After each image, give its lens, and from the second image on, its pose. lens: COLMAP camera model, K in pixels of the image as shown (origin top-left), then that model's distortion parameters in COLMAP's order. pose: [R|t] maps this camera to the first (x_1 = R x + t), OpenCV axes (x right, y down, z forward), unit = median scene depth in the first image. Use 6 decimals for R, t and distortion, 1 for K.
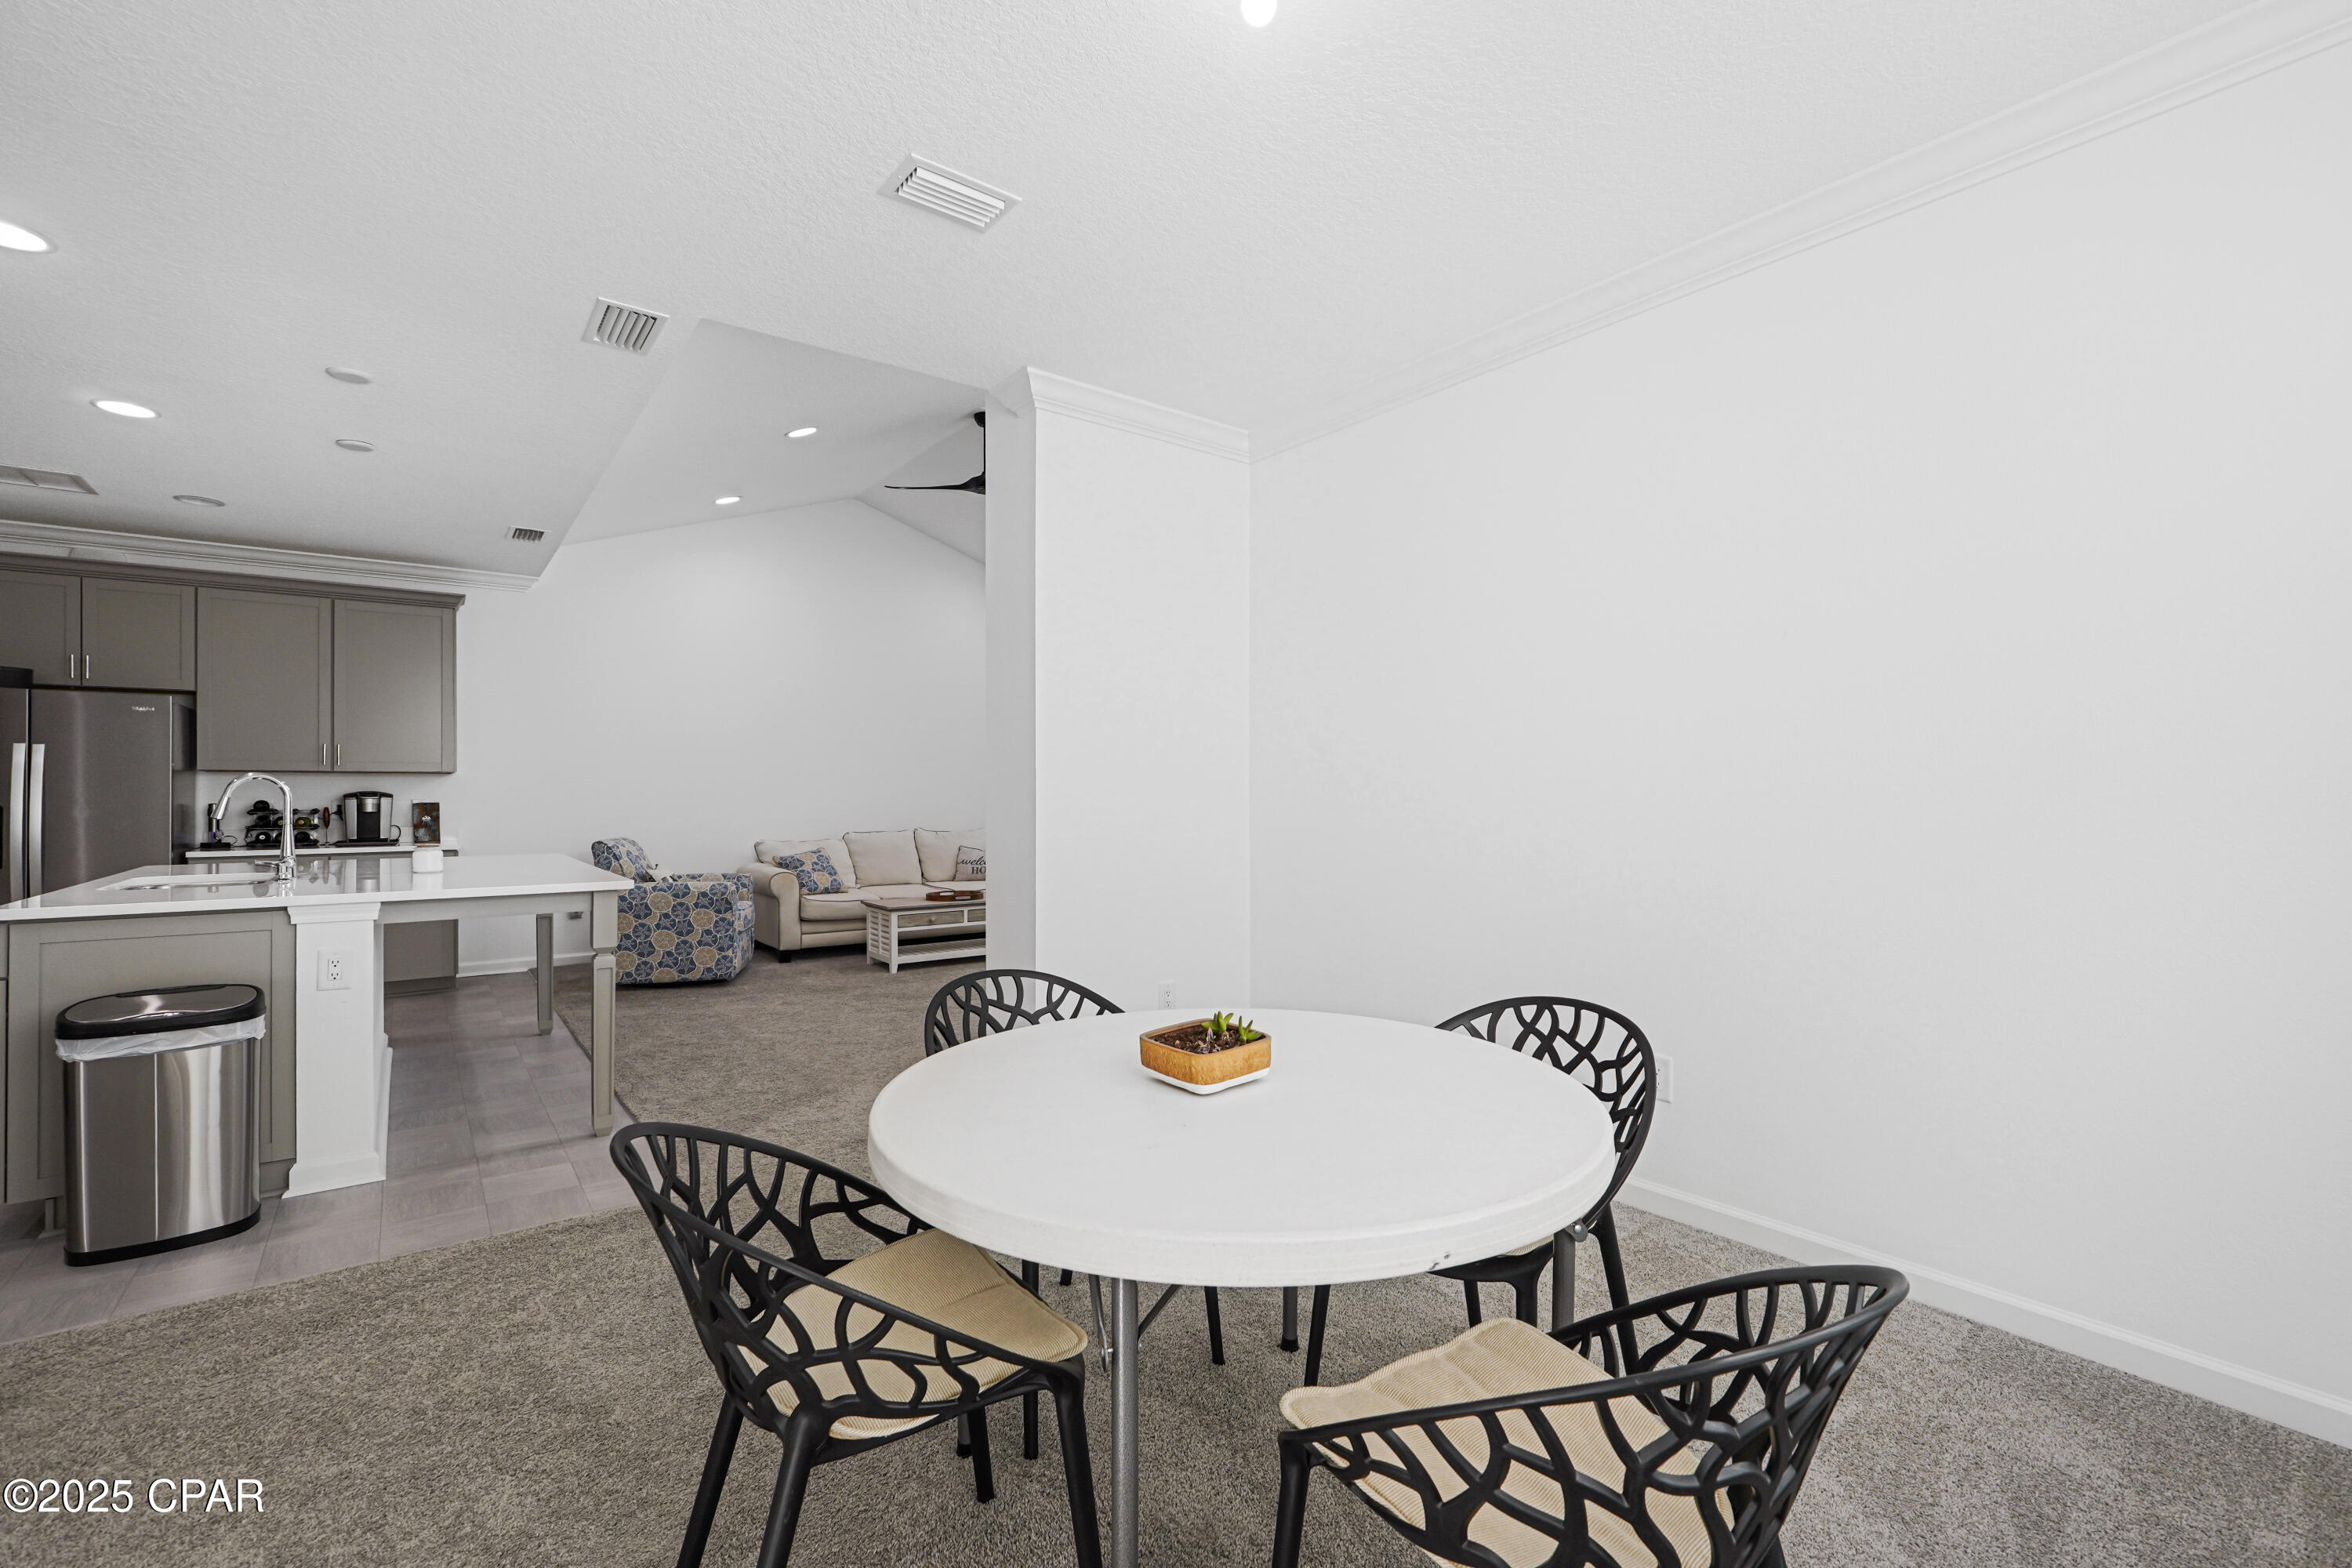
lens RADIAL K [[1010.6, 0, 1164.3], [0, 1010.6, 799.9], [0, 0, 1]] dist [-0.012067, 0.004802]
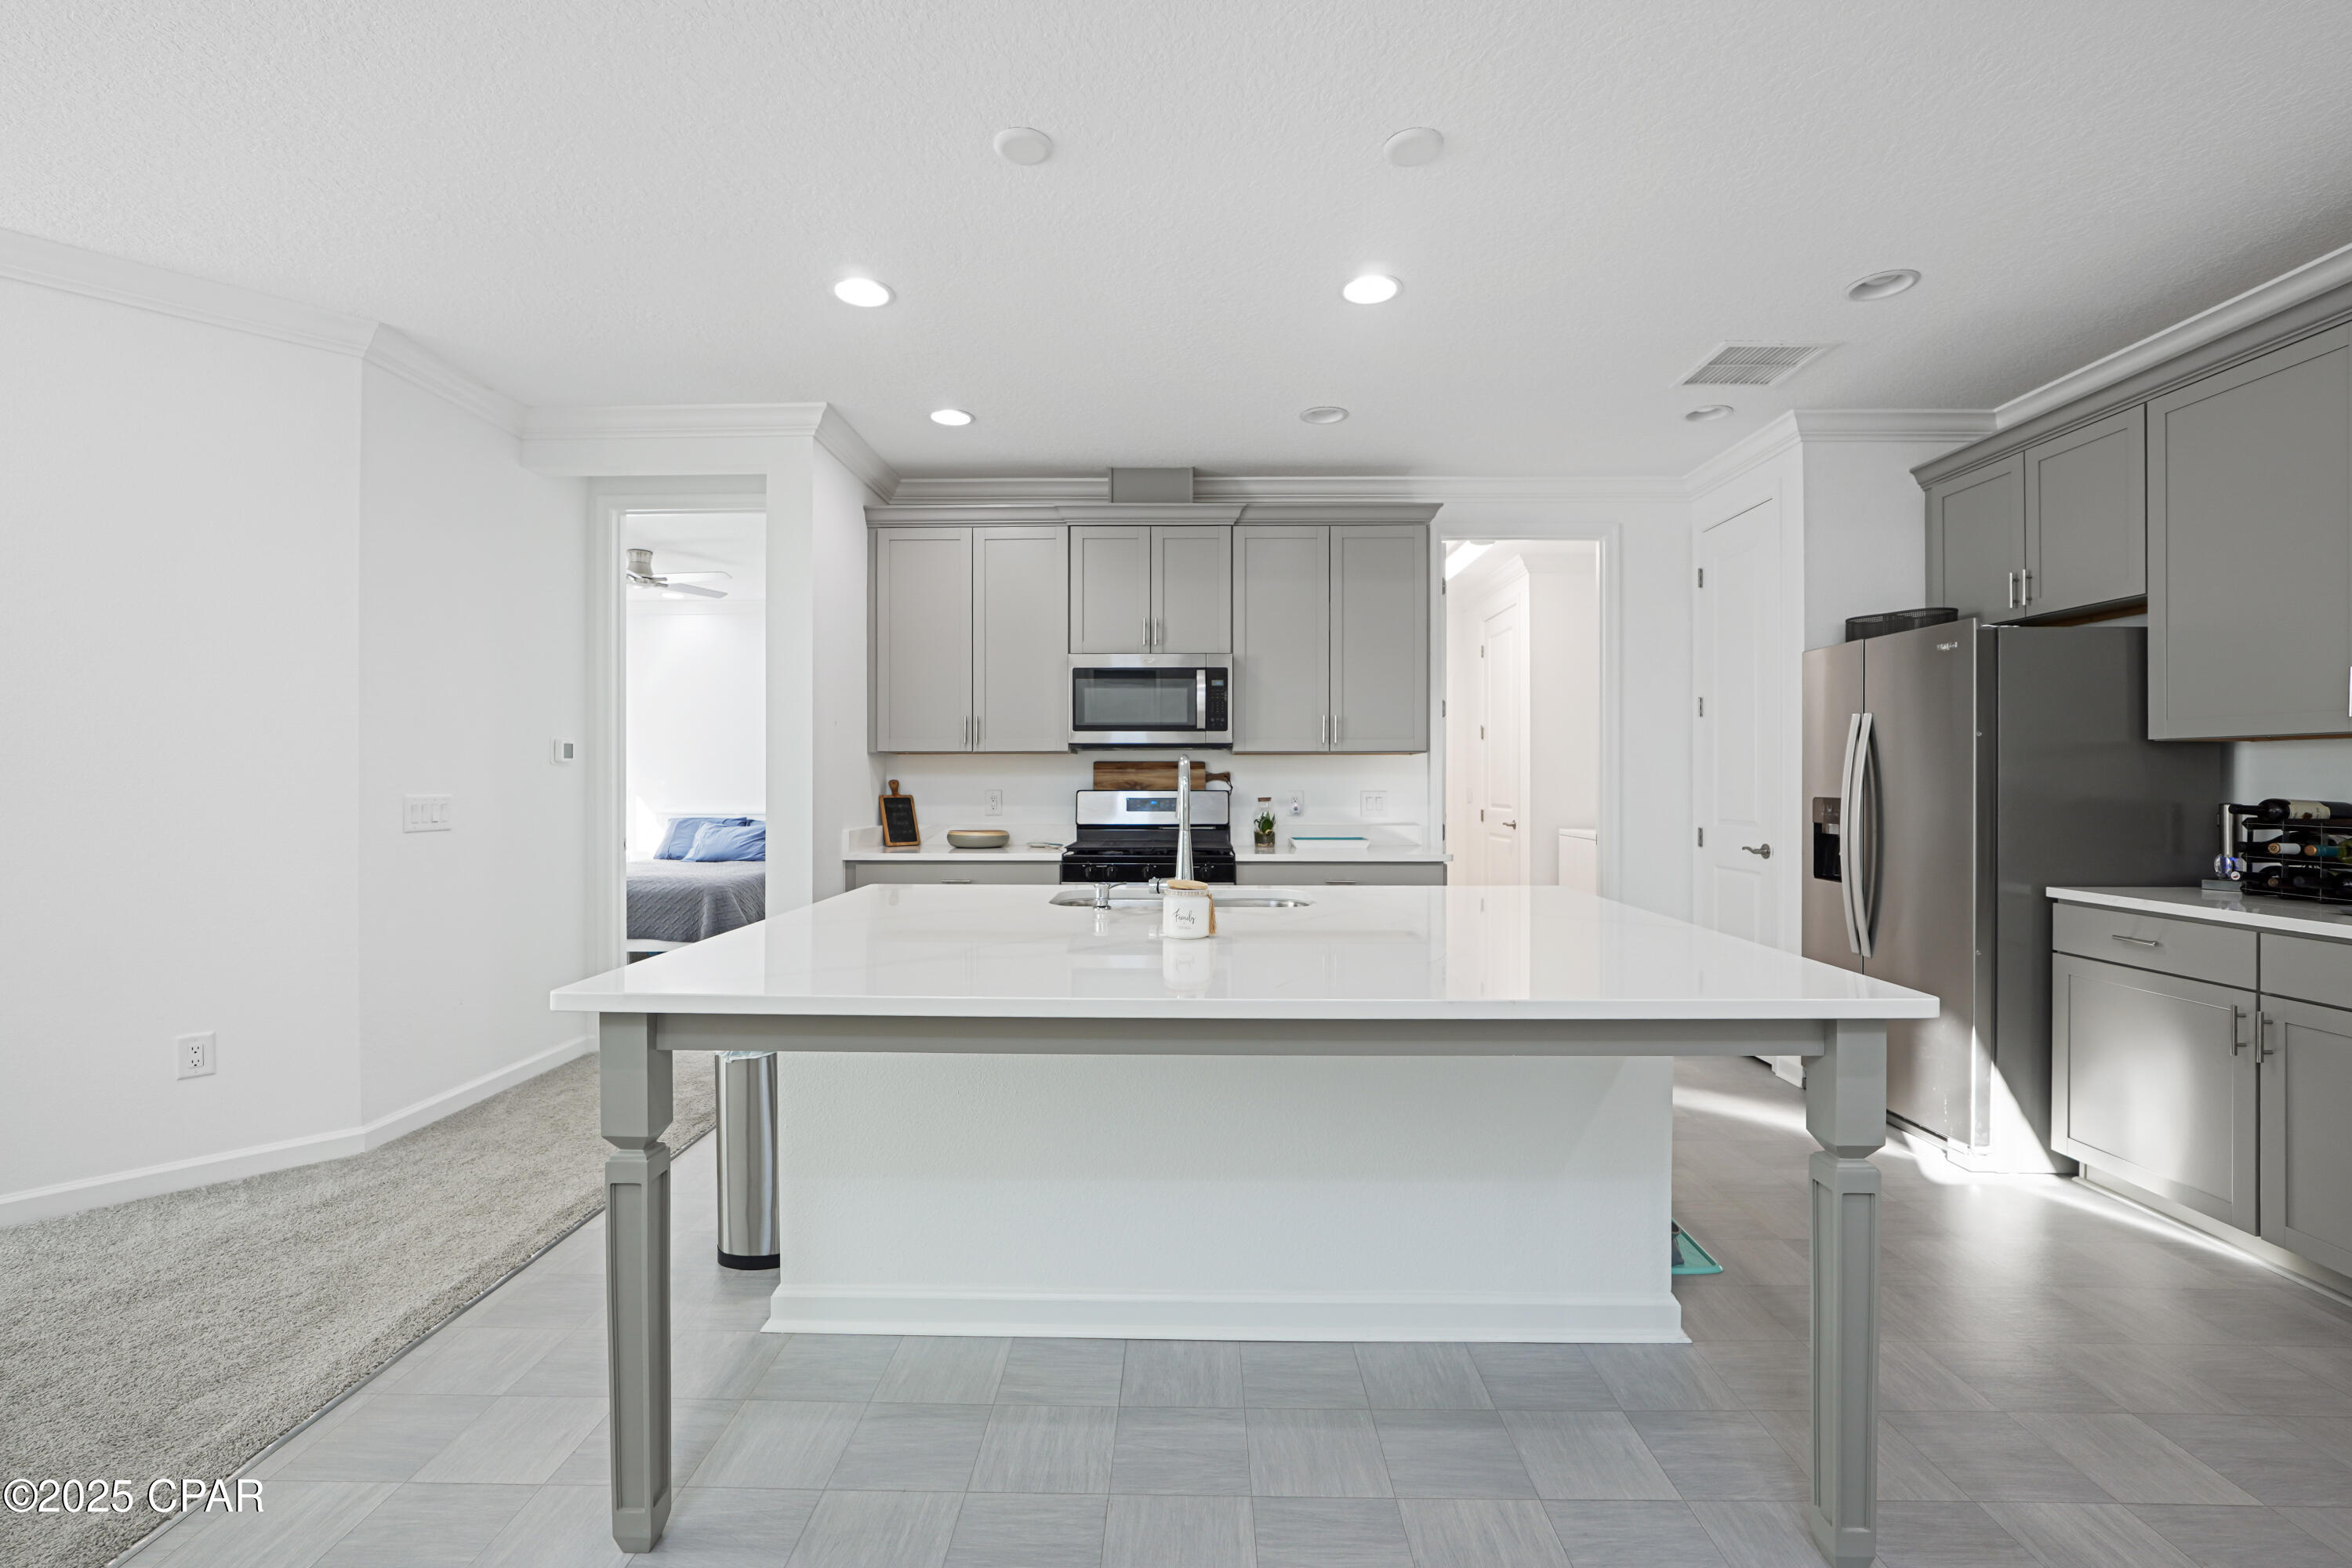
lens RADIAL K [[1010.6, 0, 1174.7], [0, 1010.6, 778.1], [0, 0, 1]] dist [-0.012067, 0.004802]
pose [[-0.614940, 0.001691, -0.788572, -0.199983], [-0.004295, 0.999976, 0.005494, -0.009163], [0.788562, 0.006765, -0.614918, 0.839370]]
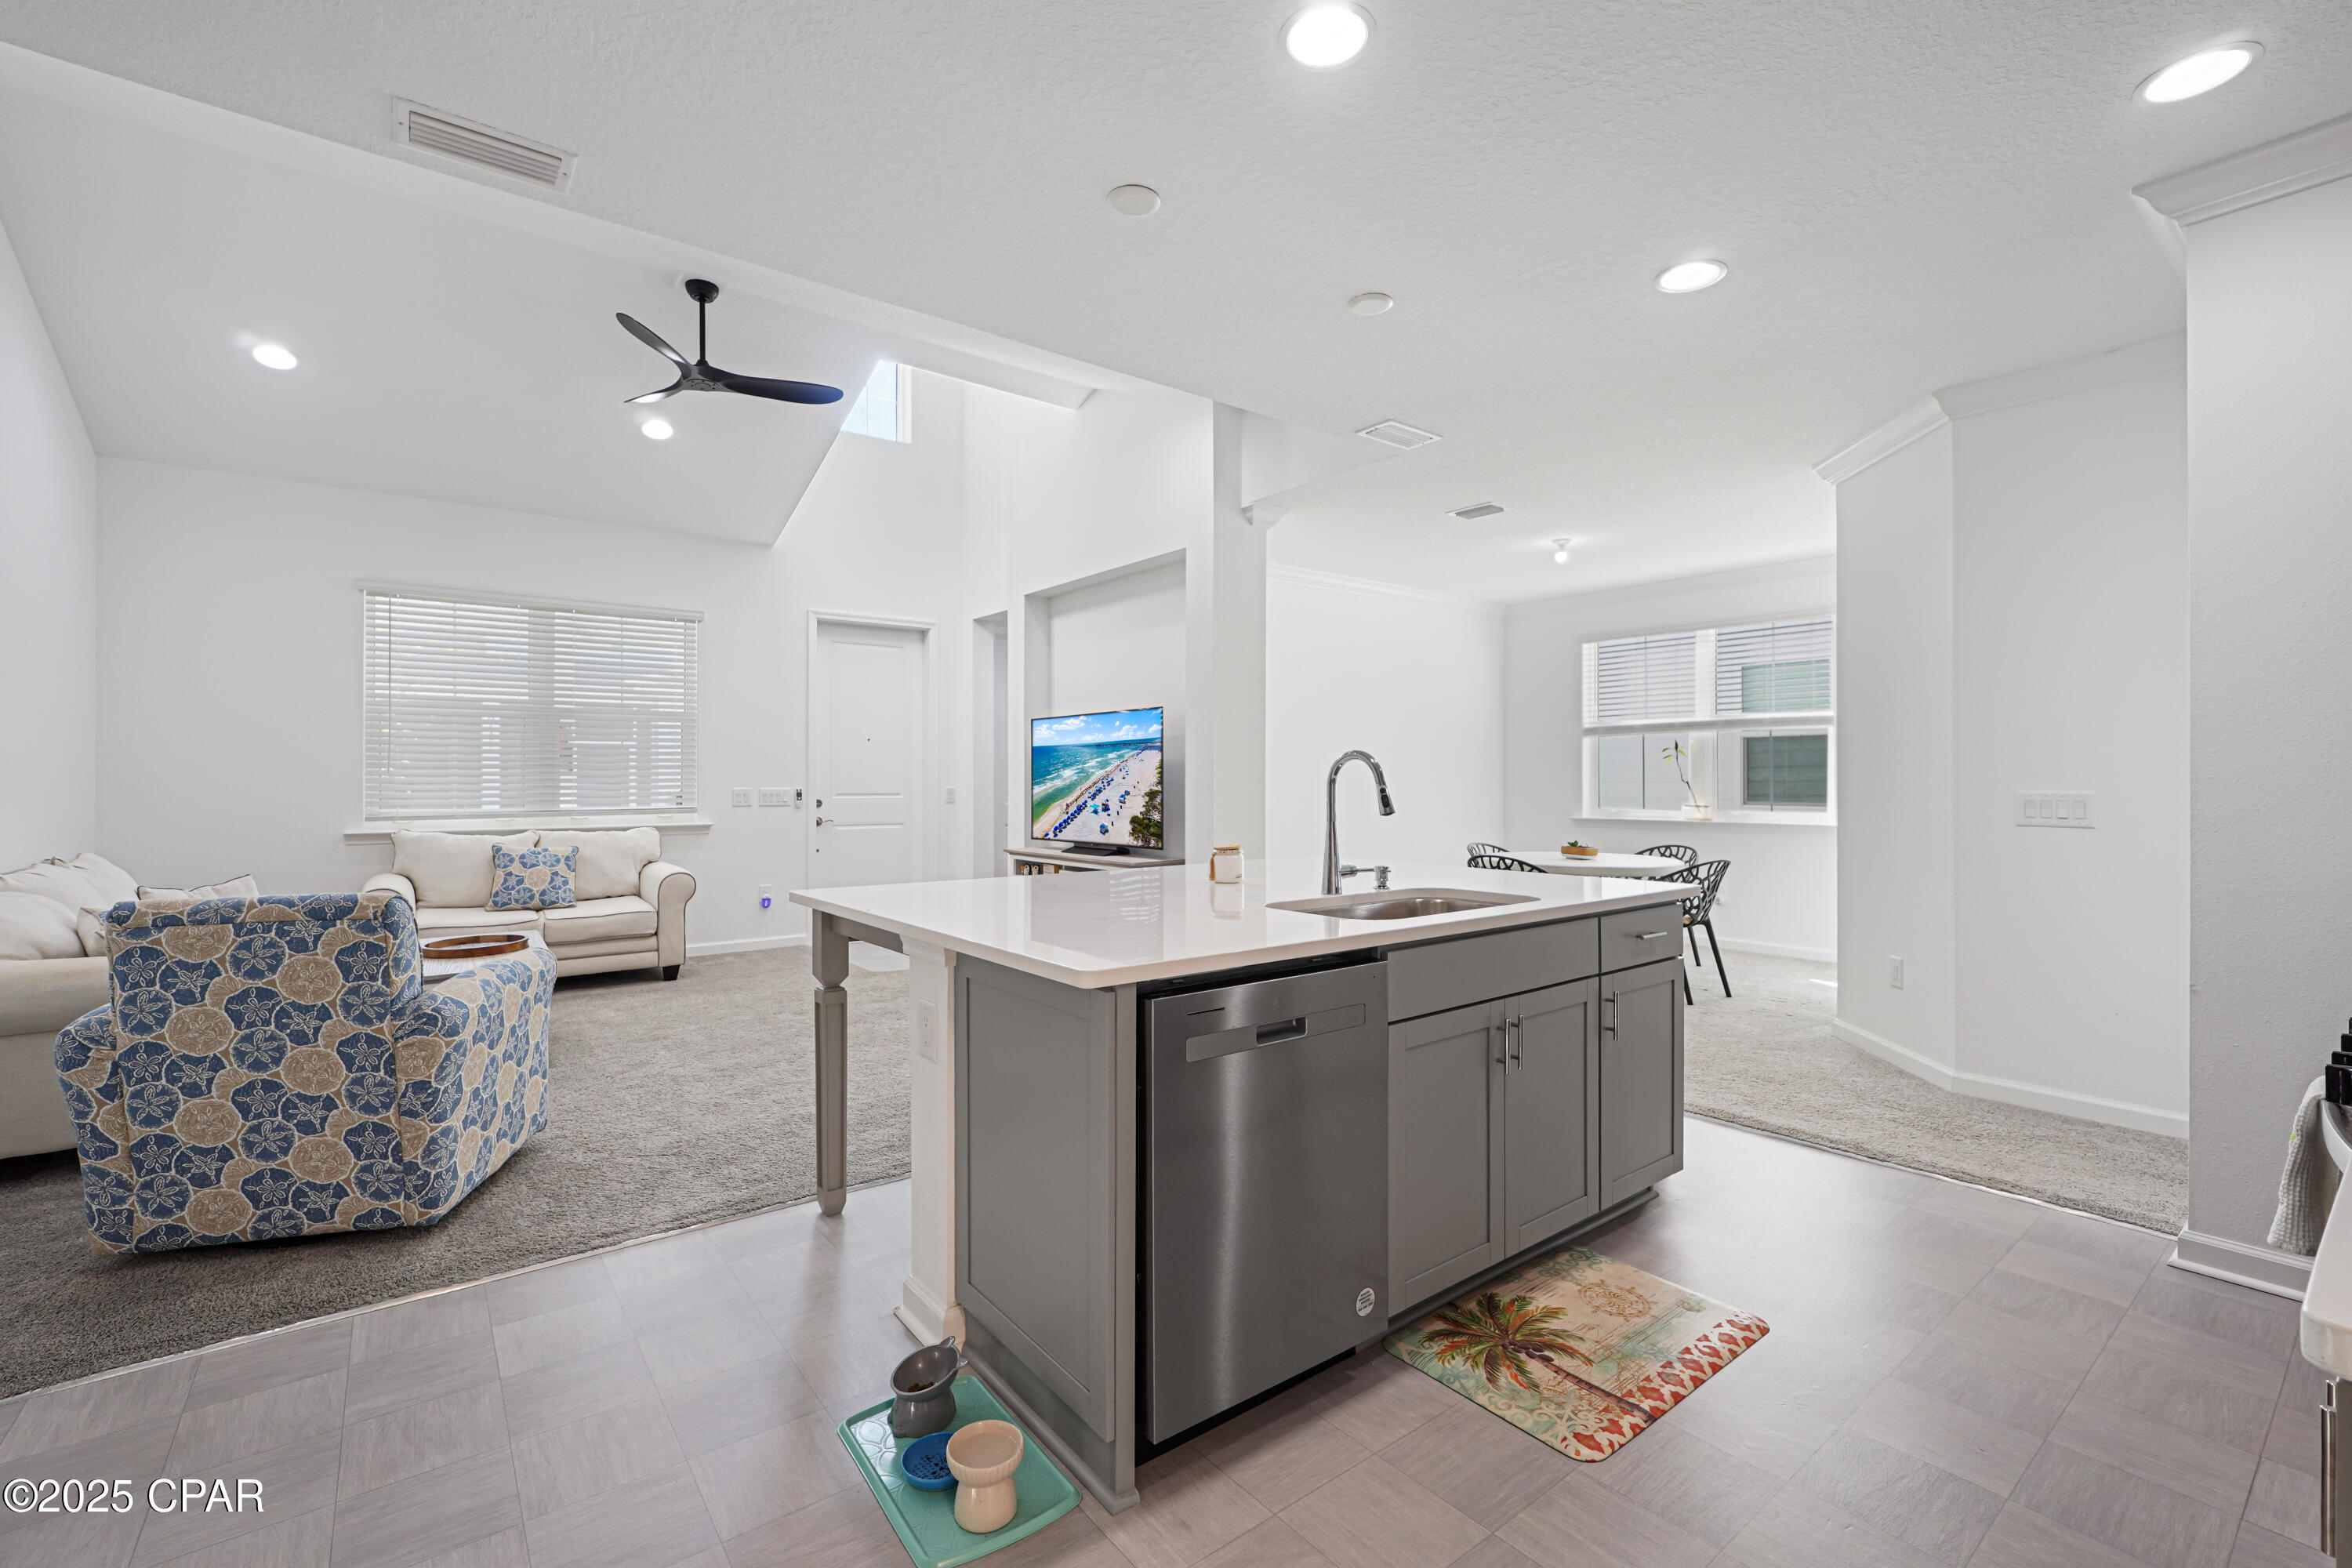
lens RADIAL K [[1010.6, 0, 1172.2], [0, 1010.6, 778.9], [0, 0, 1]] dist [-0.012067, 0.004802]
pose [[-0.004585, 0.001996, 0.999987, -0.961225], [0.006518, 0.999977, -0.001966, -0.004075], [-0.999968, 0.006509, -0.004598, 0.670367]]
